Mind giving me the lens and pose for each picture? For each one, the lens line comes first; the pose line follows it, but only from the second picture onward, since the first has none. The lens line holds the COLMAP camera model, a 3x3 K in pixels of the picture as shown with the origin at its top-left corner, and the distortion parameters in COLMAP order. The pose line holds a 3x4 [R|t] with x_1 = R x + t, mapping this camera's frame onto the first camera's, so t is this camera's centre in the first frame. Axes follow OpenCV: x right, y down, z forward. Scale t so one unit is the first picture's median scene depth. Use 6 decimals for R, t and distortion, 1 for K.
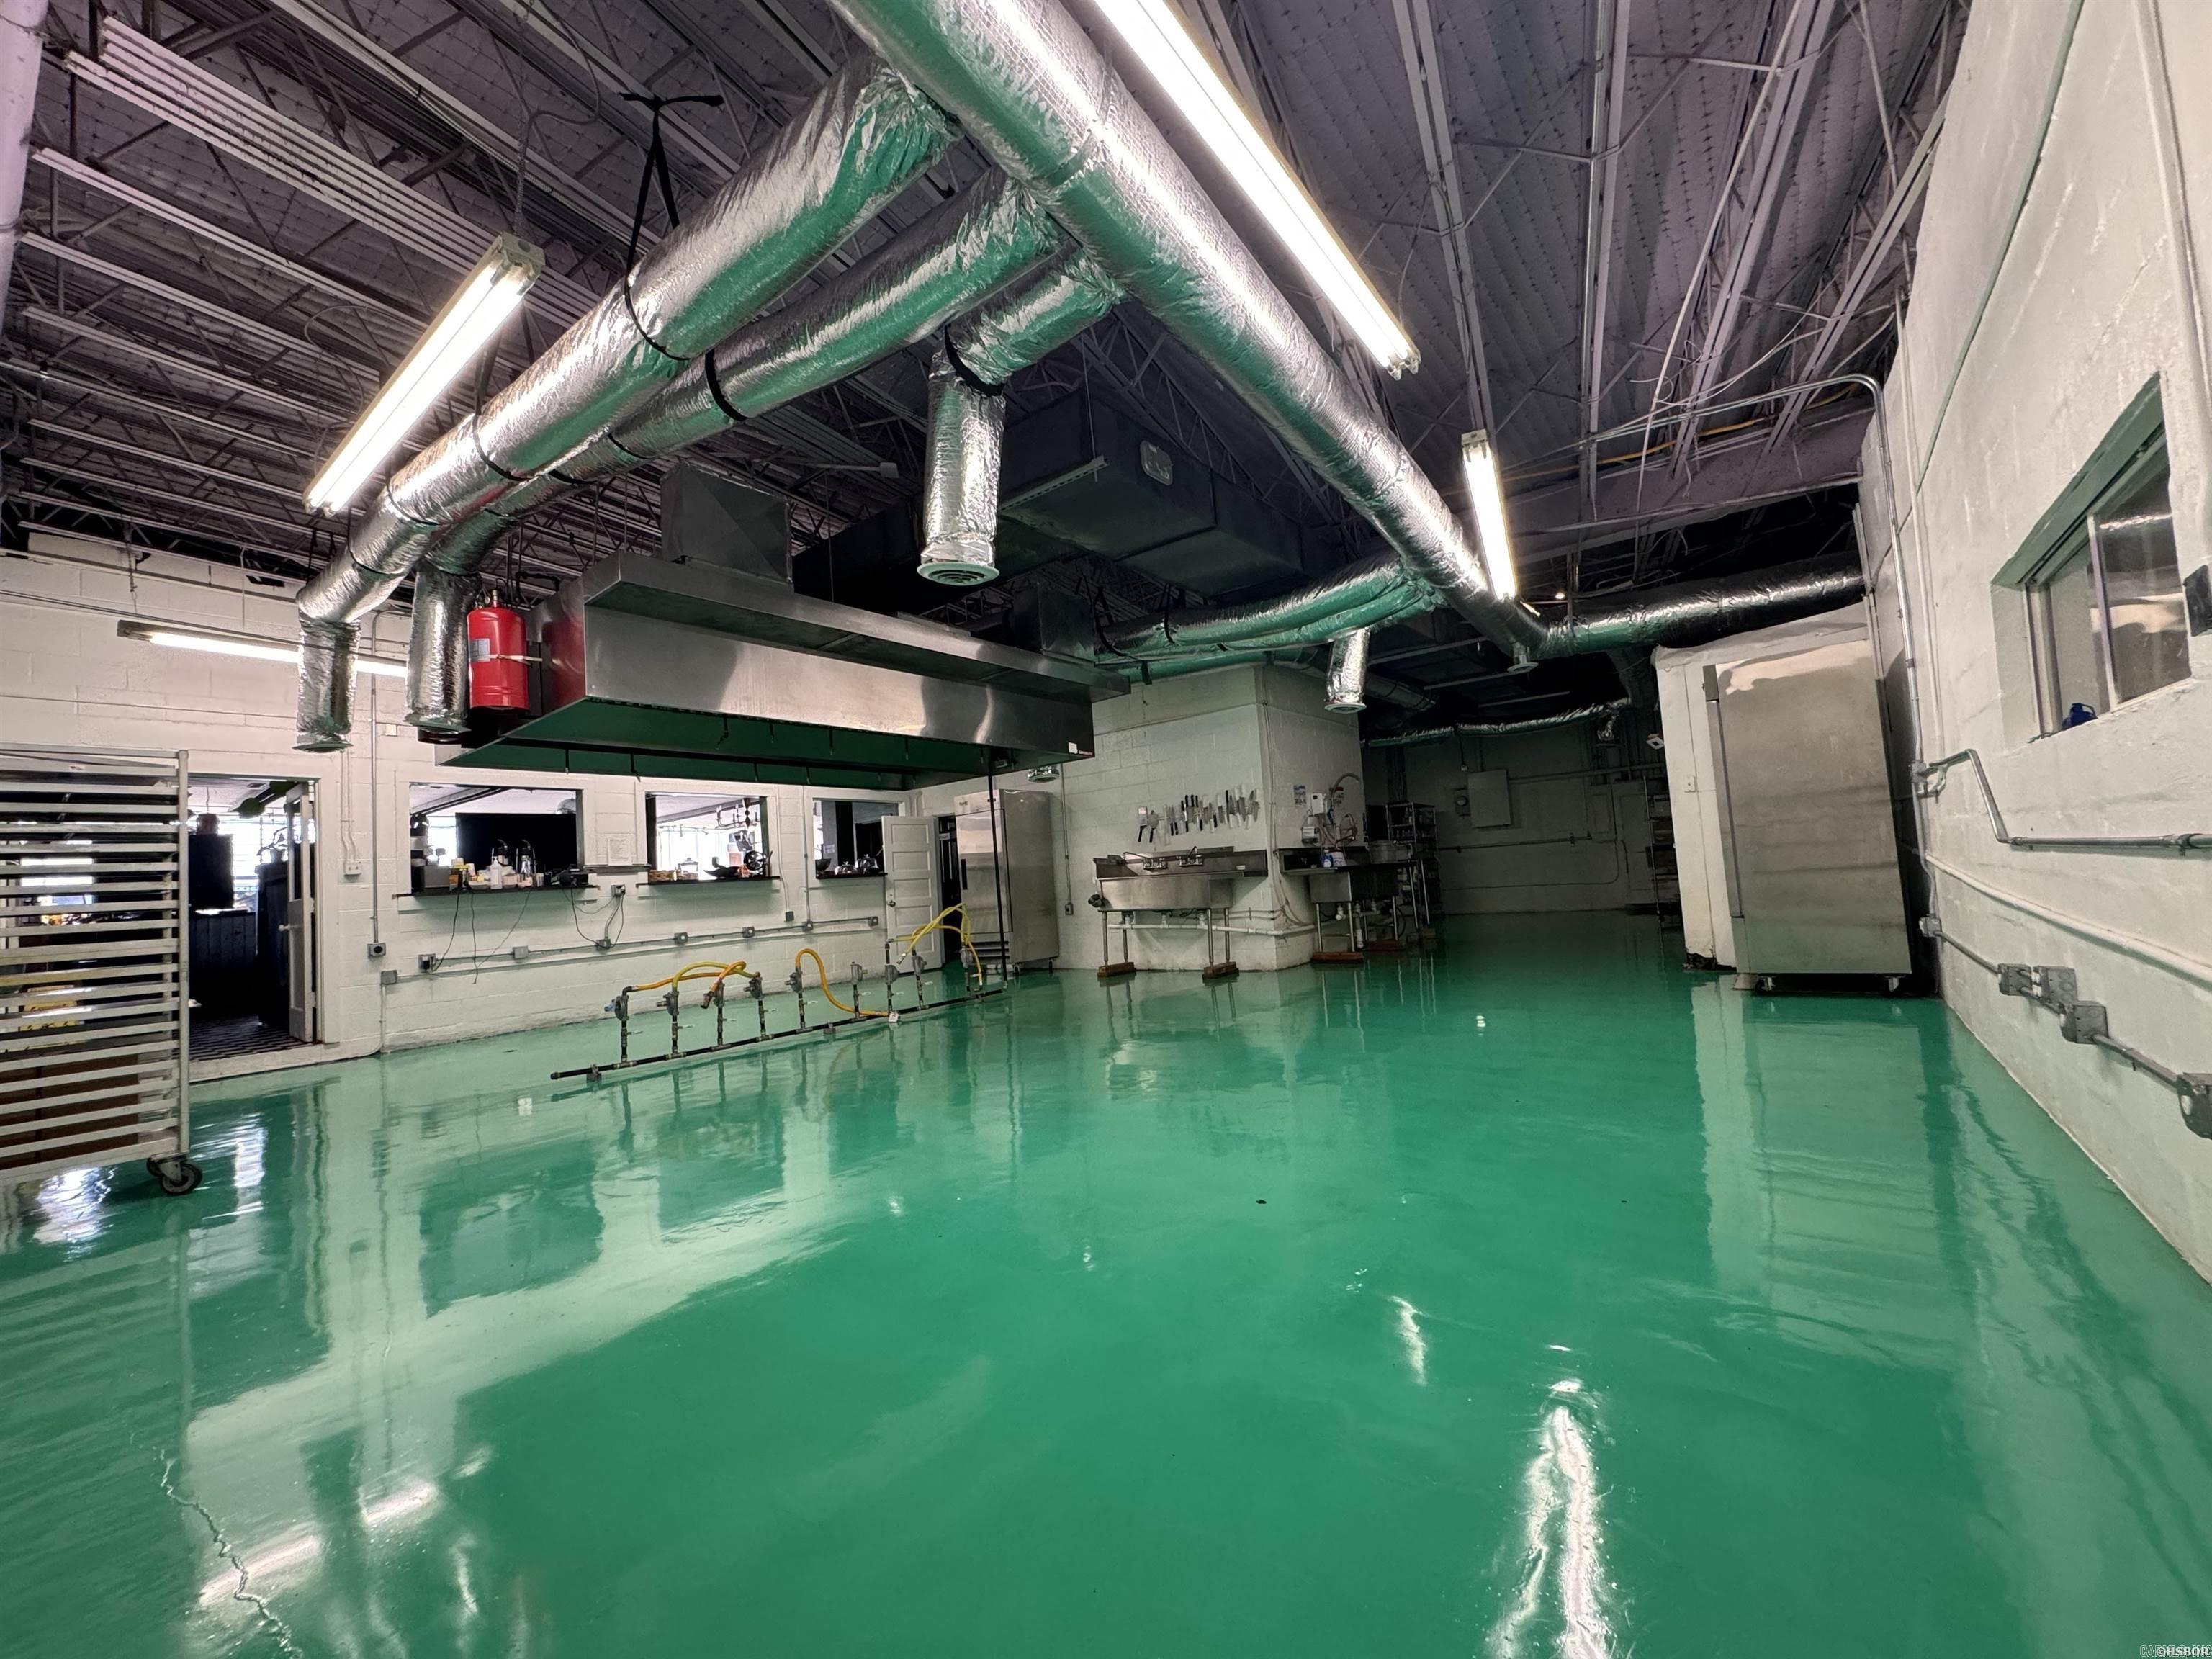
lens RADIAL K [[874.3, 0, 1103.9], [0, 874.3, 830.6], [0, 0, 1]] dist [-0.003209, -0.000247]
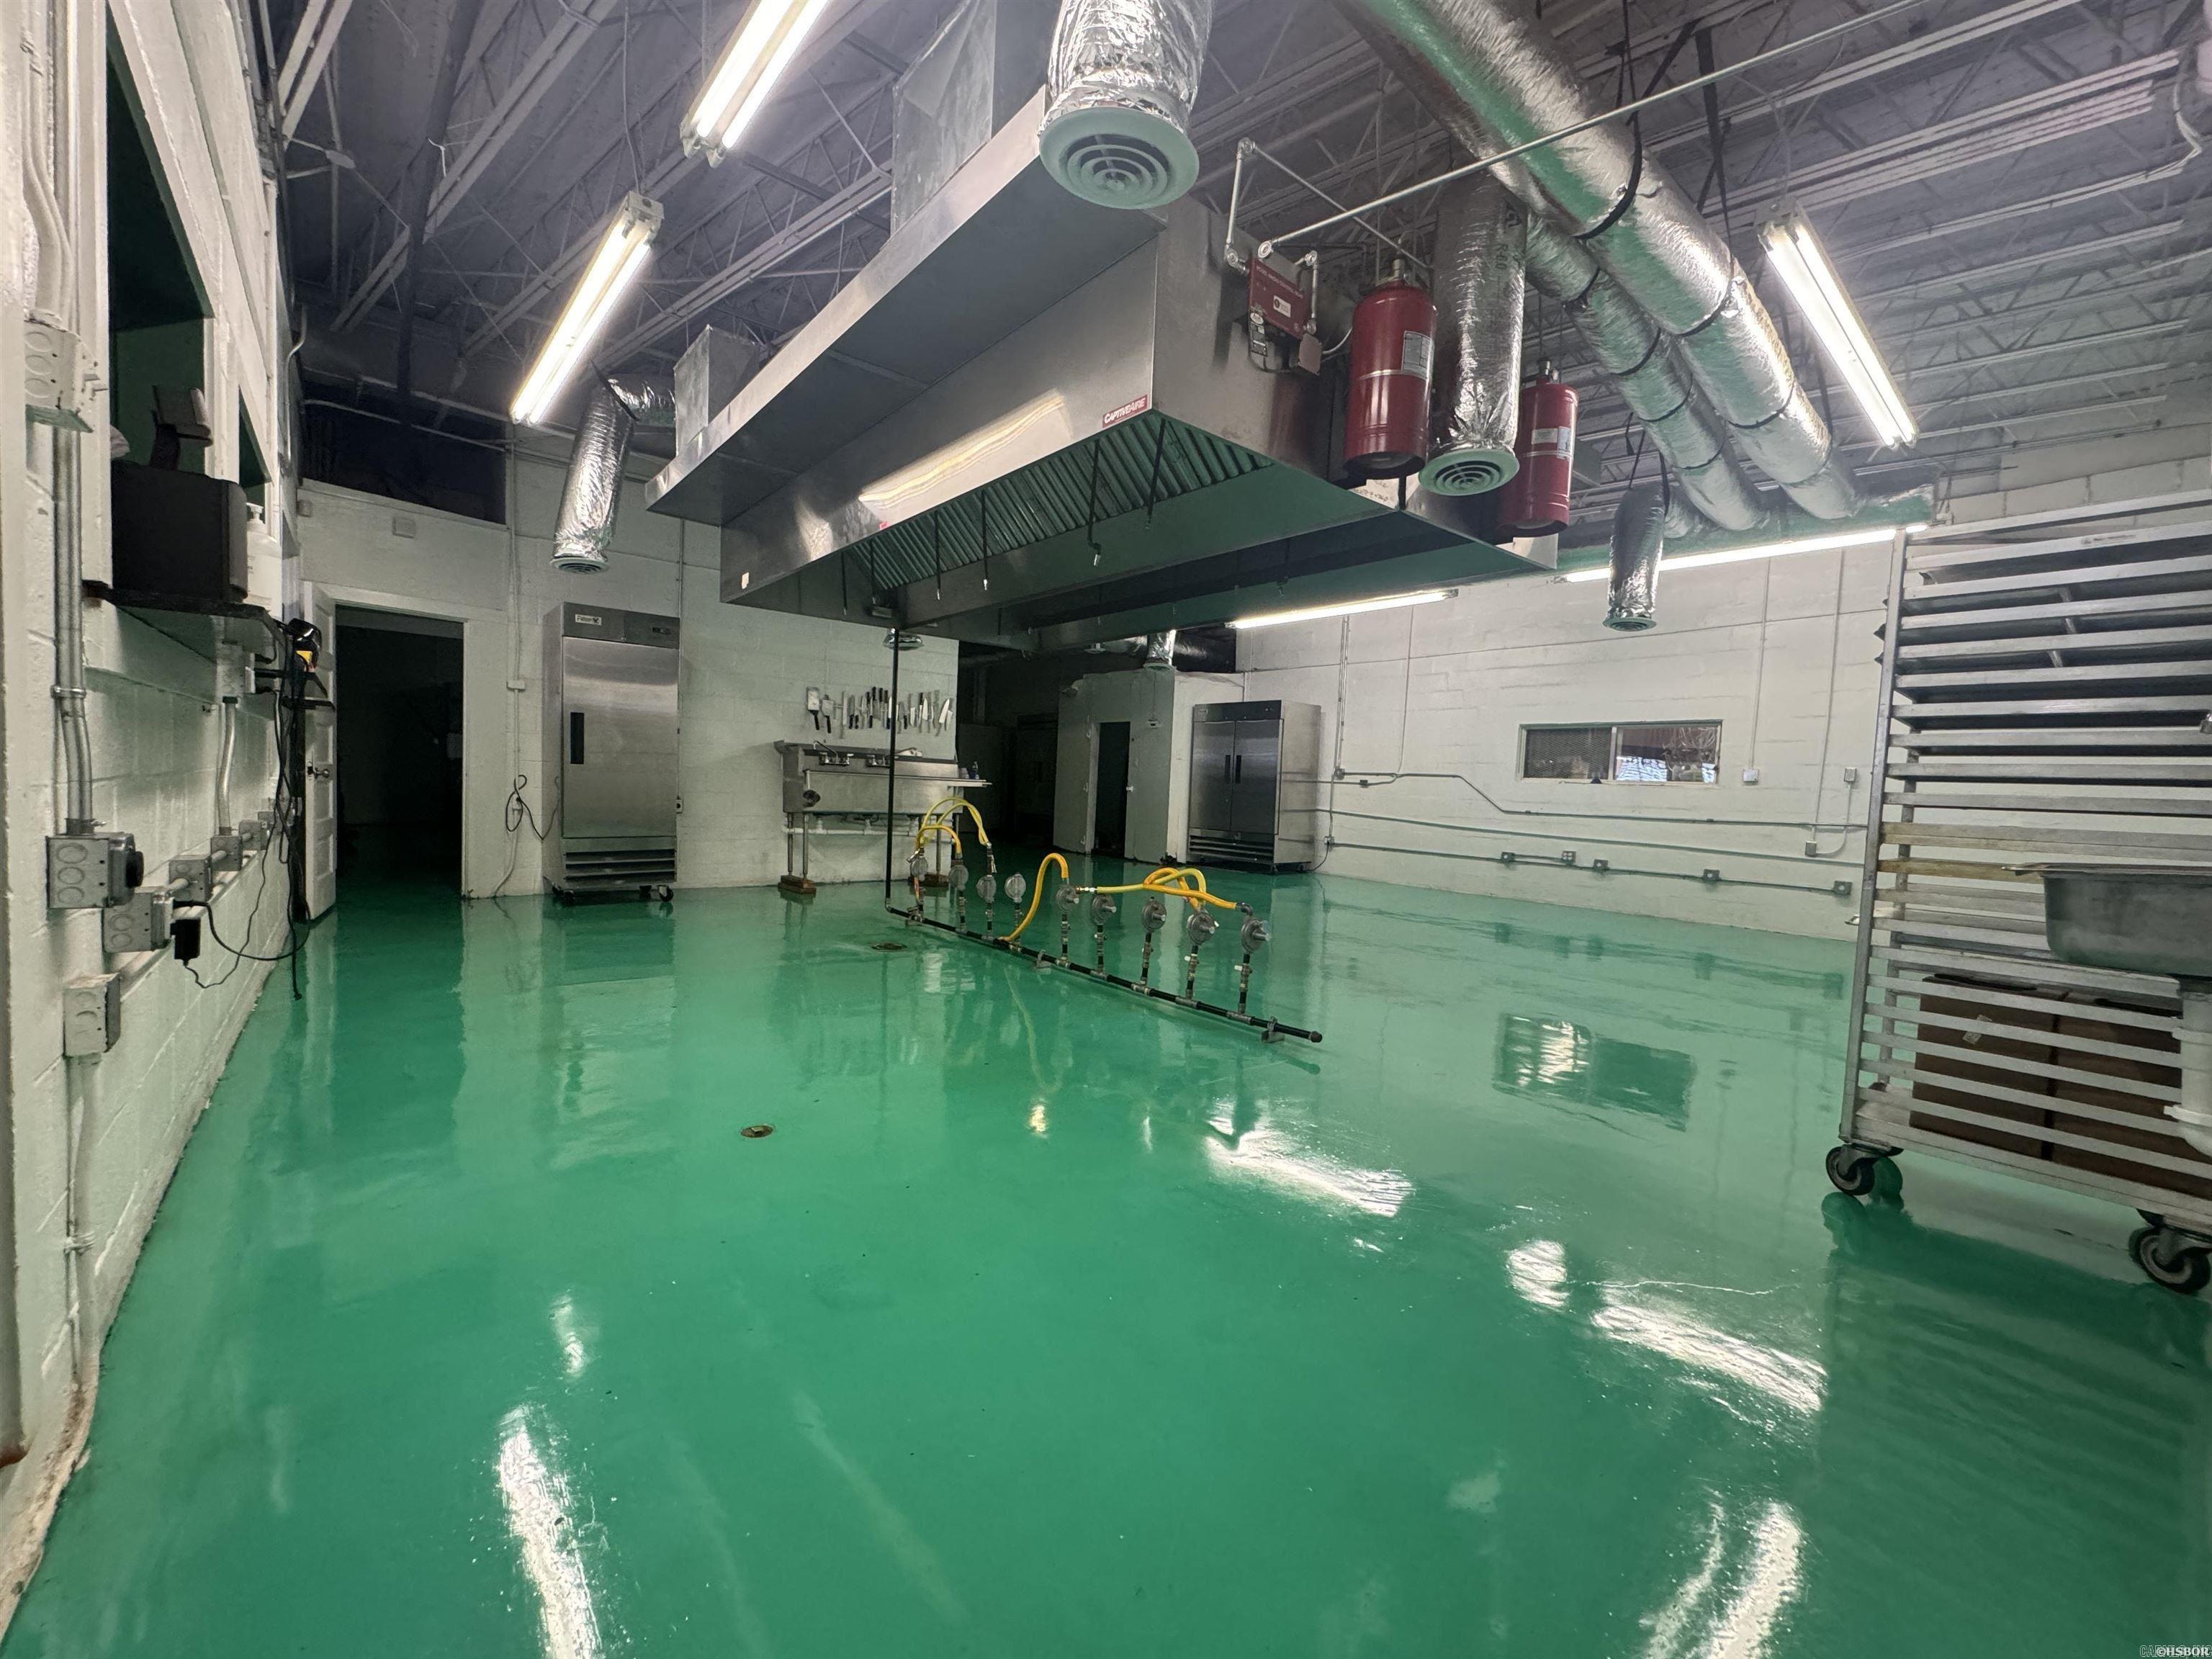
lens RADIAL K [[874.3, 0, 1102.2], [0, 874.3, 832.9], [0, 0, 1]] dist [-0.003209, -0.000247]
pose [[0.188177, 0.024375, 0.981833, -0.735029], [-0.113502, 0.993533, -0.002912, 0.083996], [-0.975555, -0.110892, 0.189727, 0.586757]]
